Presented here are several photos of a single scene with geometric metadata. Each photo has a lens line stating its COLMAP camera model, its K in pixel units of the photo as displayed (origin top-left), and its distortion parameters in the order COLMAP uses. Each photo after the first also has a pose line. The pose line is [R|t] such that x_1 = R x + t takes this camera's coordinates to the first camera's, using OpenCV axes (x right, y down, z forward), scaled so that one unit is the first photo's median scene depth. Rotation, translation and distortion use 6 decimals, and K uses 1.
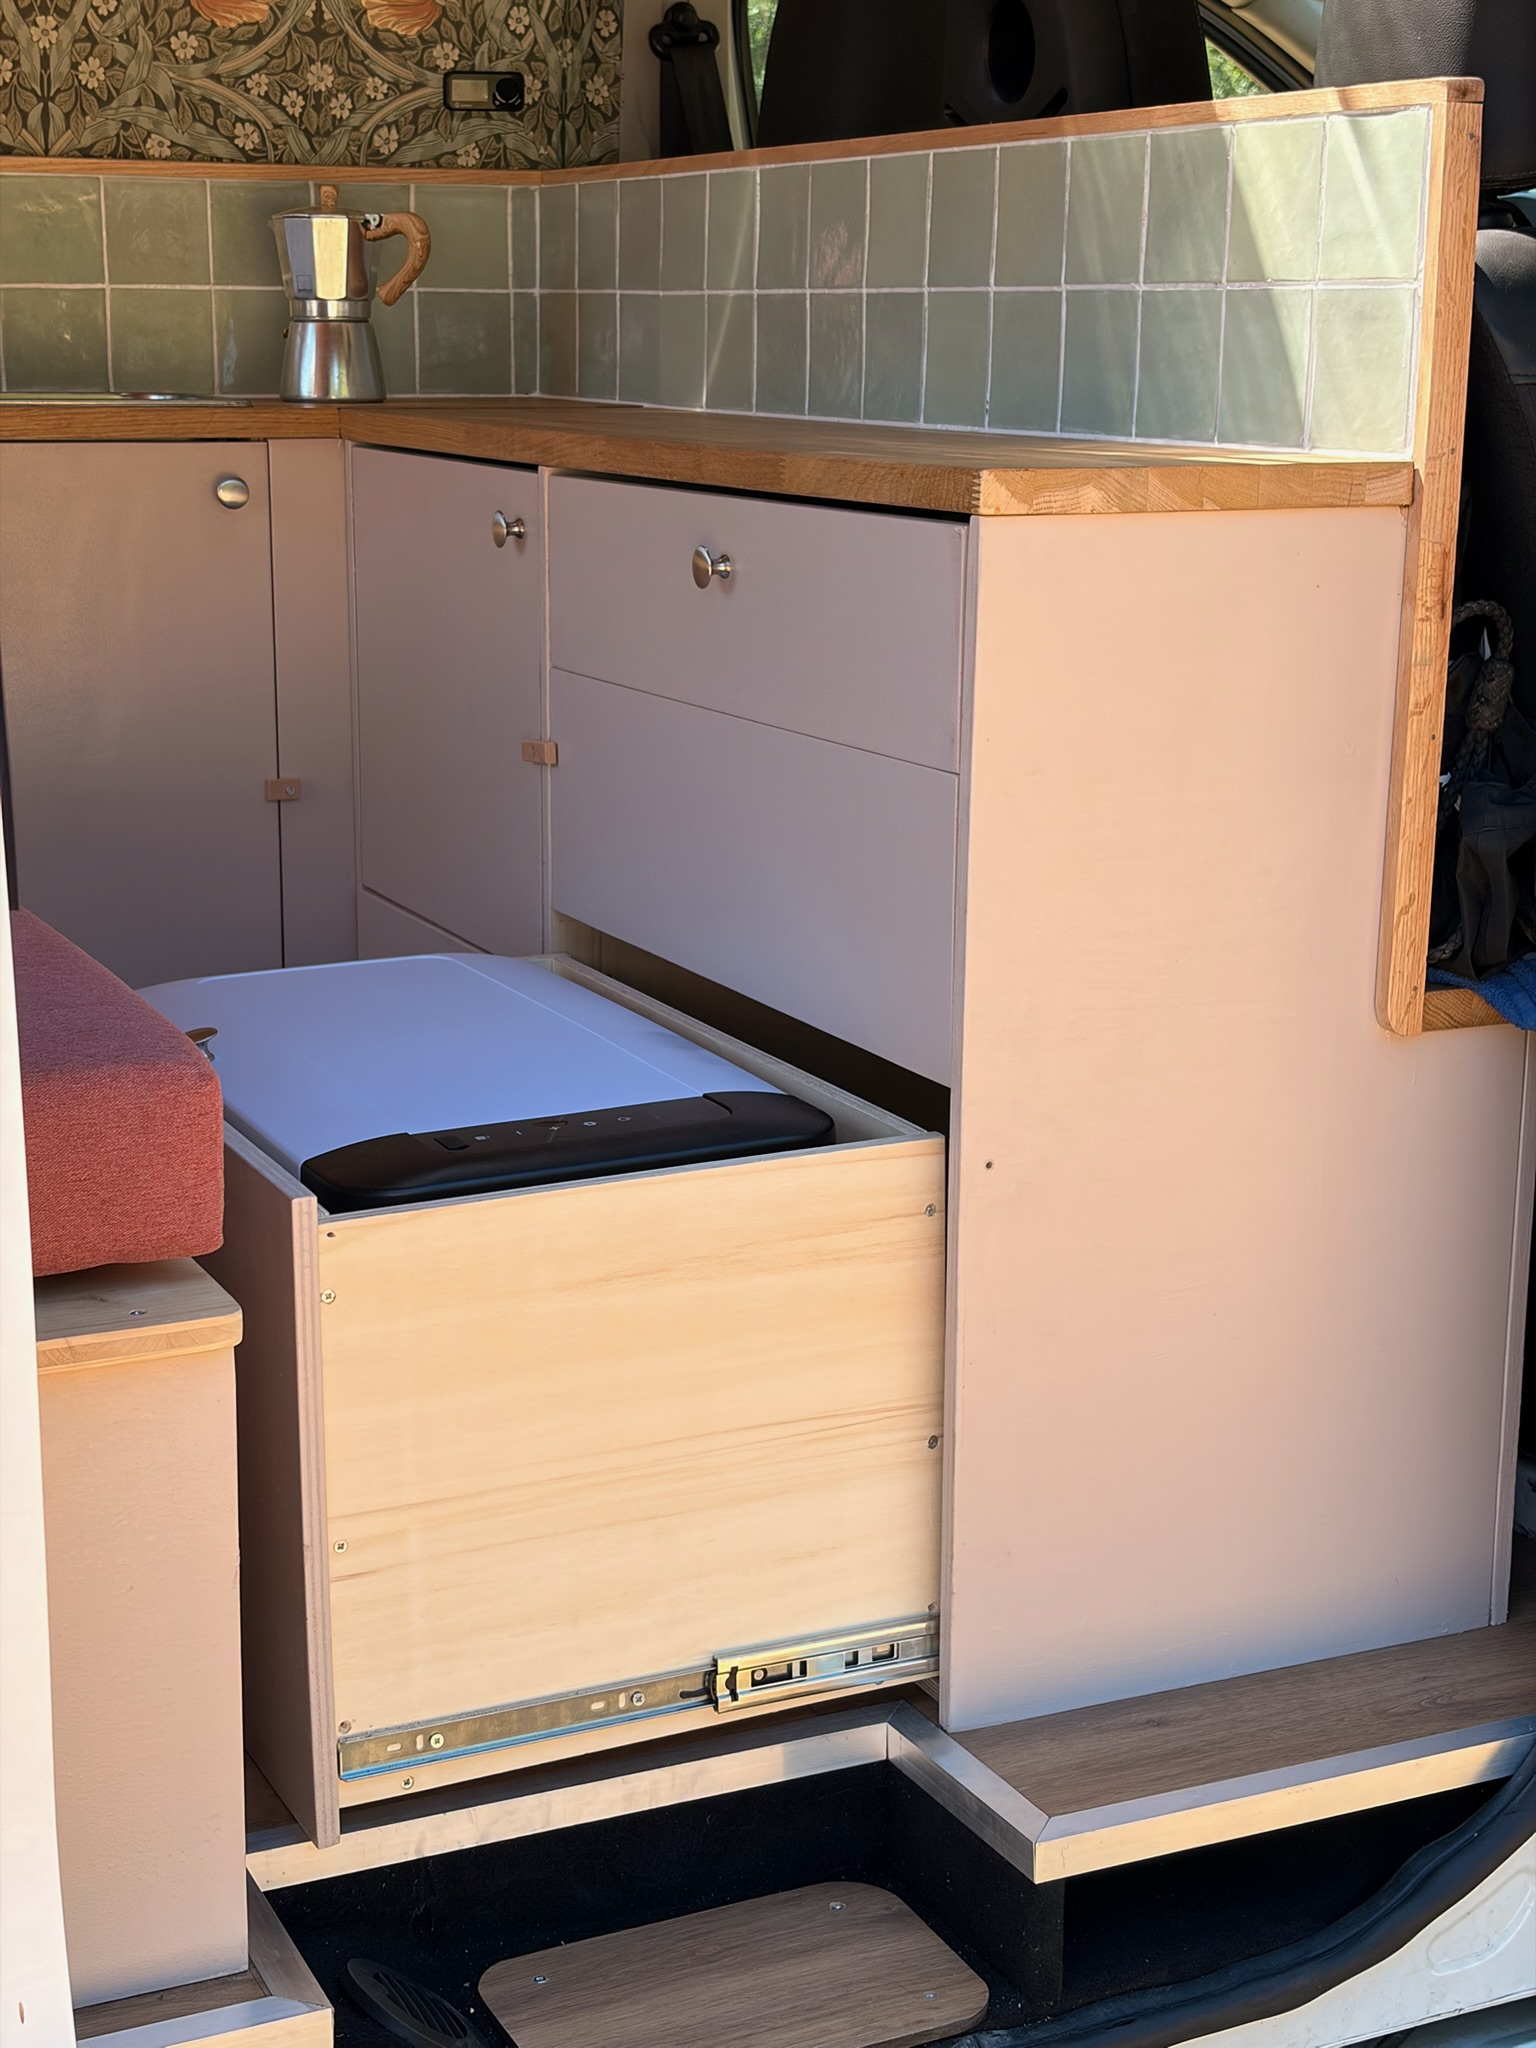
lens RADIAL K [[3105.4, 0, 720.4], [0, 3105.4, 1016.8], [0, 0, 1]] dist [0.068530, 0.000000]
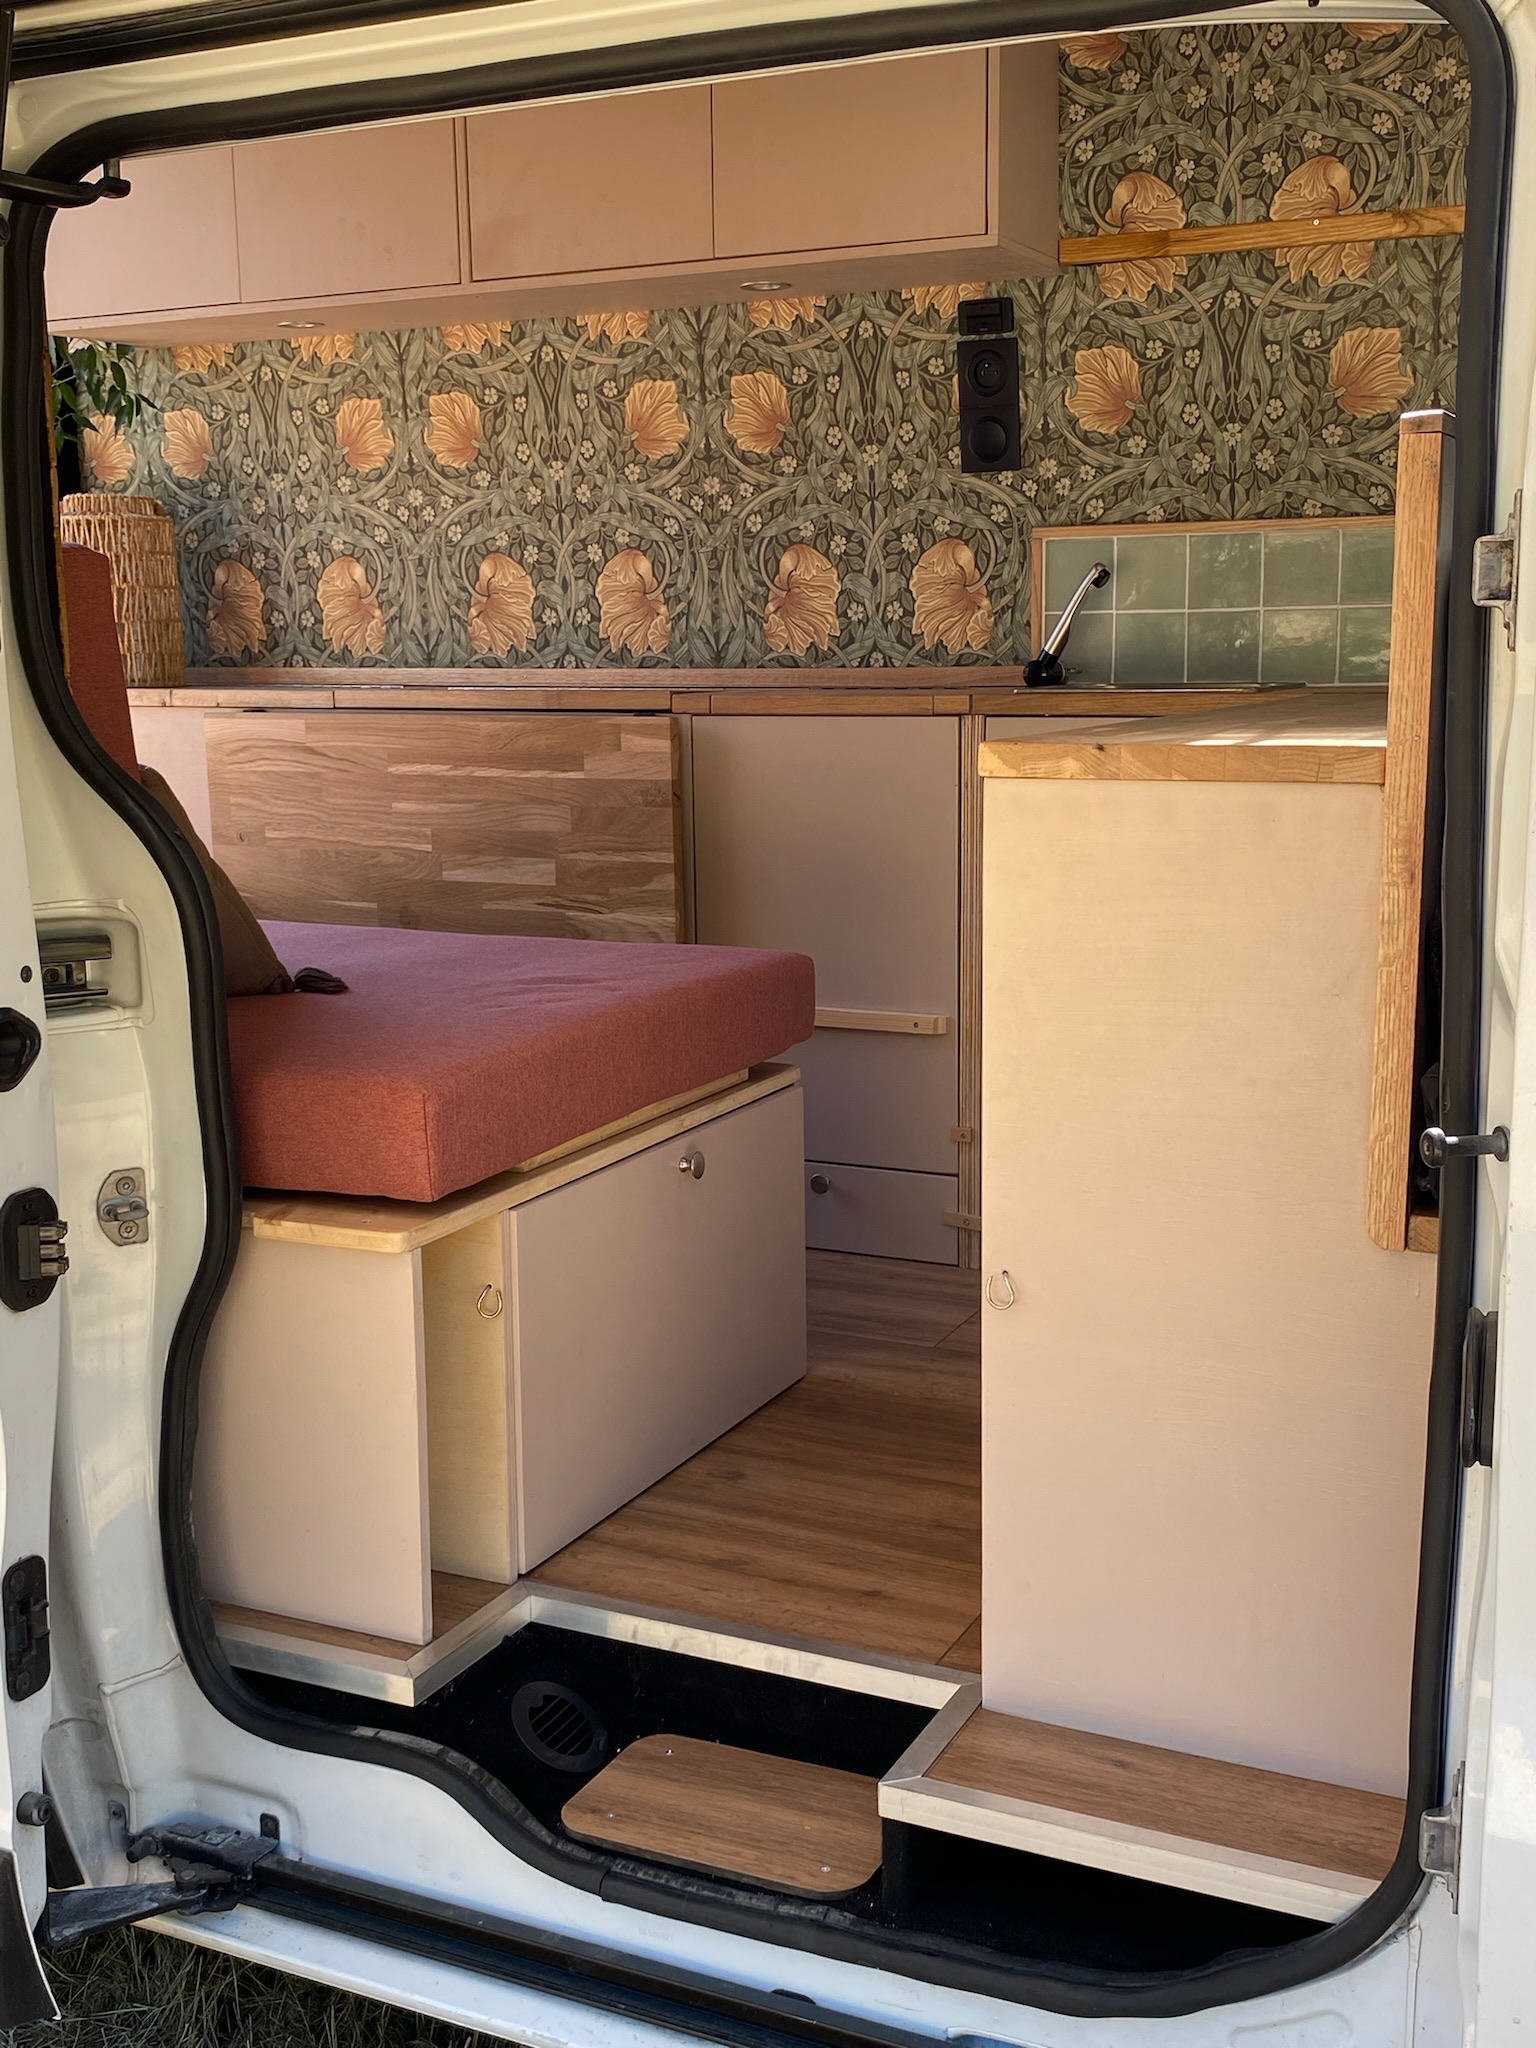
lens RADIAL K [[2262.6, 0, 778.3], [0, 2262.6, 1009.9], [0, 0, 1]] dist [0.015960, 0.000000]
pose [[0.630839, 0.113503, -0.767567, 0.466322], [-0.153443, 0.987955, 0.019983, -0.041451], [0.760590, 0.105172, 0.640657, 0.197133]]
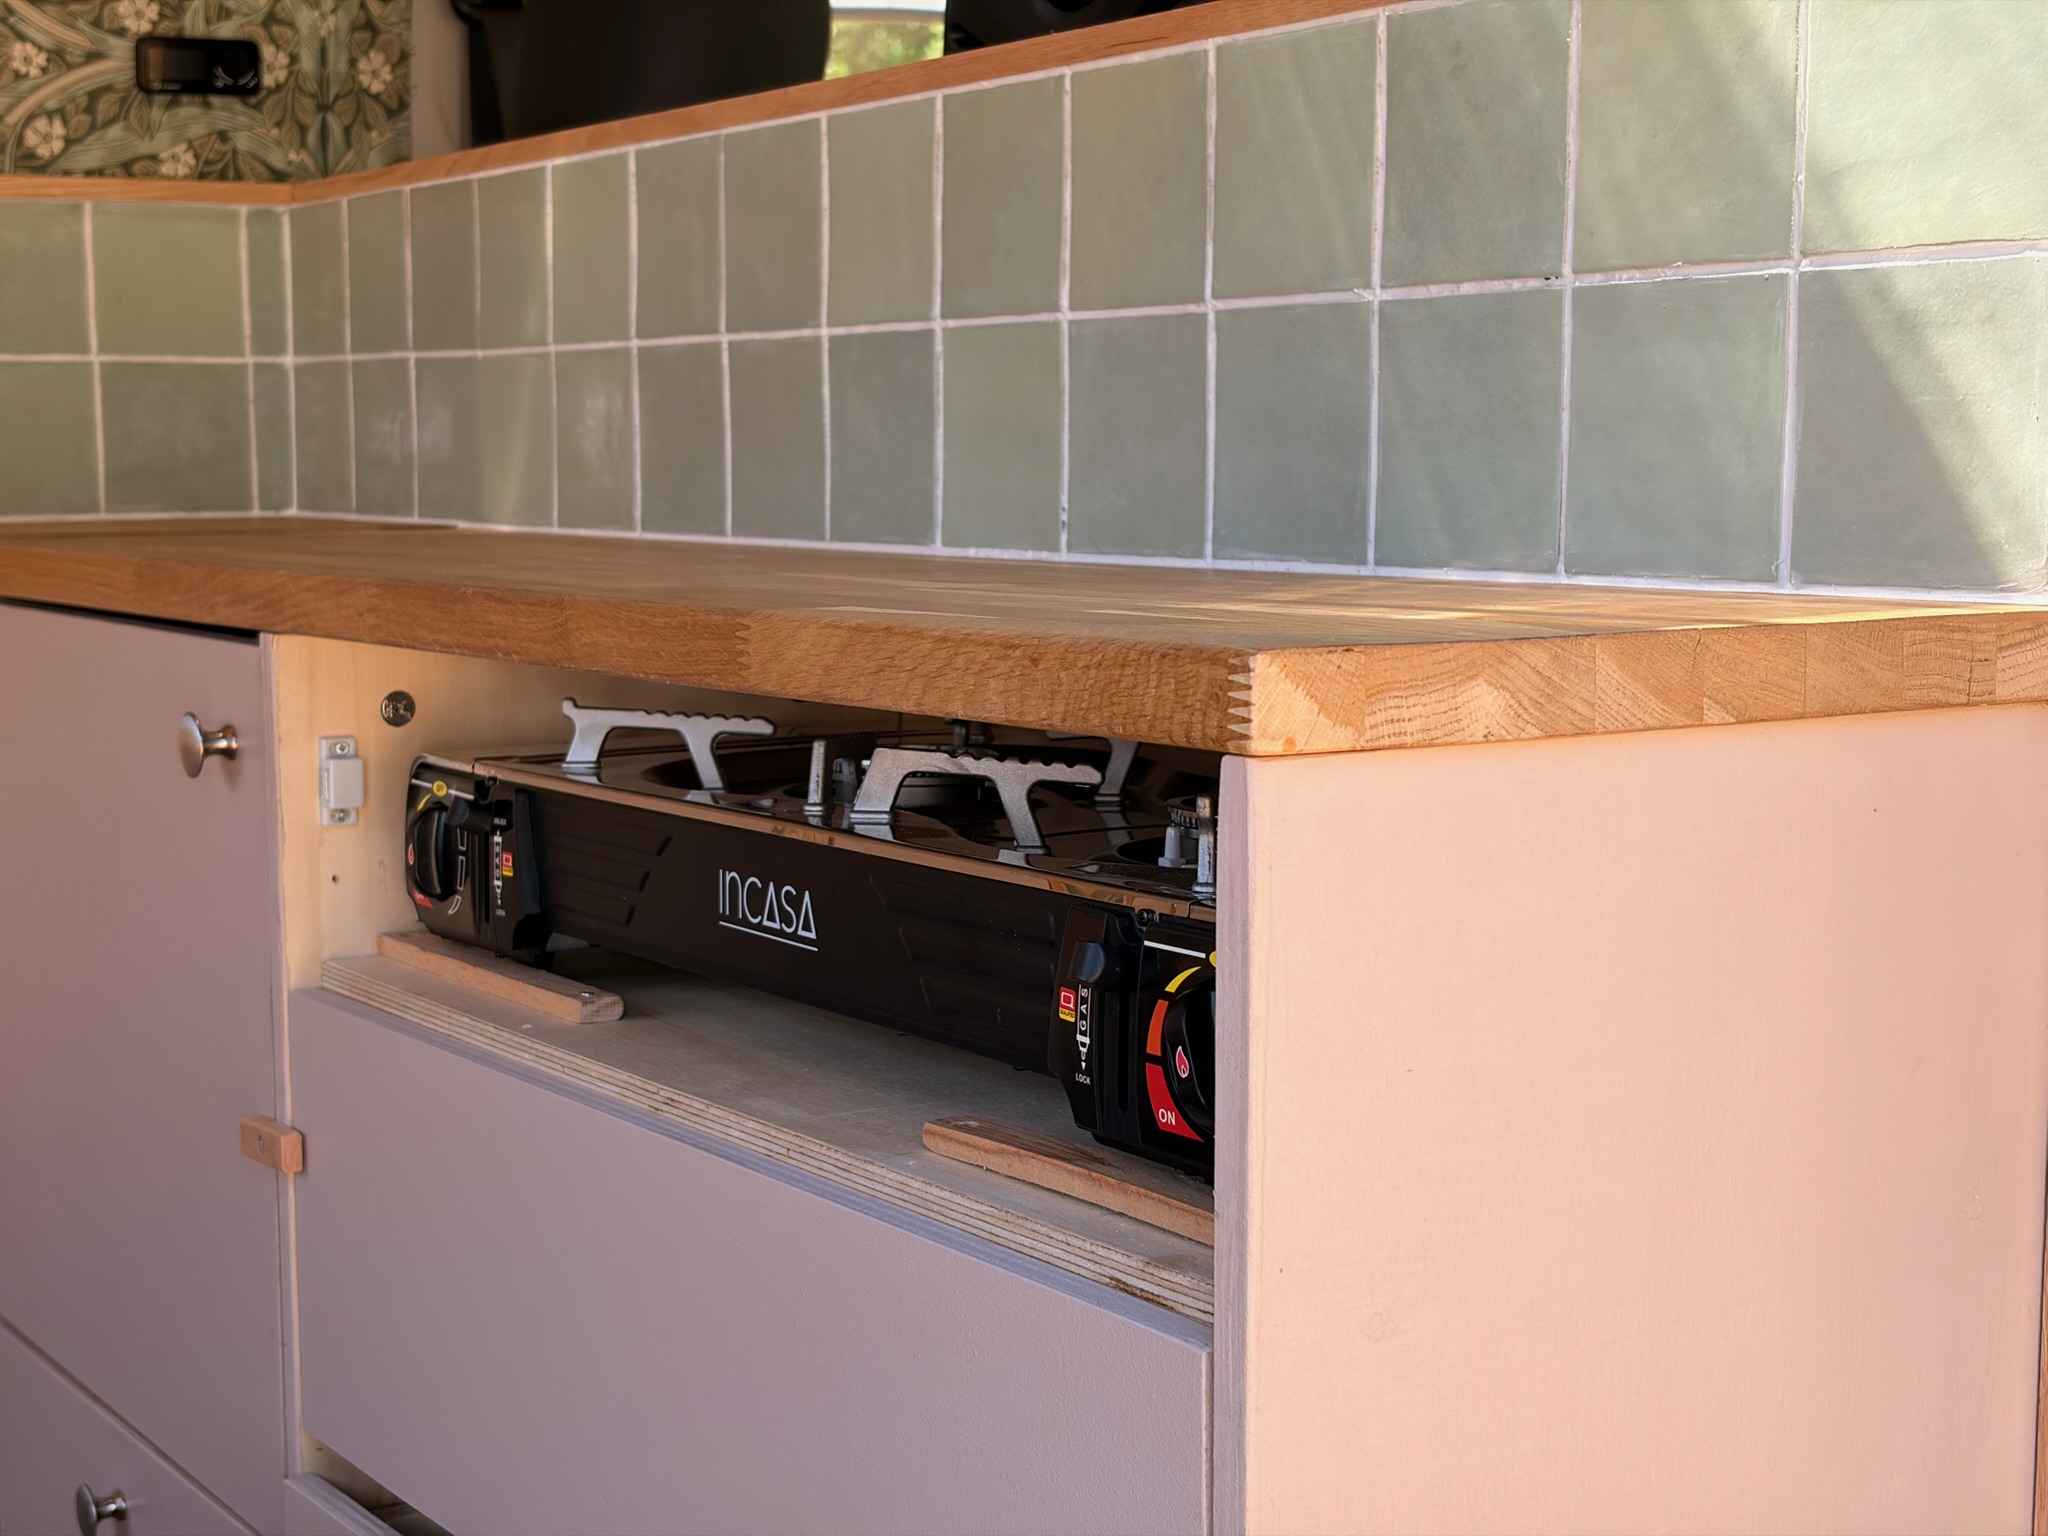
lens RADIAL K [[3105.4, 0, 971.1], [0, 3105.4, 778.0], [0, 0, 1]] dist [0.068530, 0.000000]
pose [[0.990480, -0.026808, 0.135020, -0.007324], [0.041981, 0.992954, -0.110814, -0.067828], [-0.131098, 0.115428, 0.984627, 0.352889]]
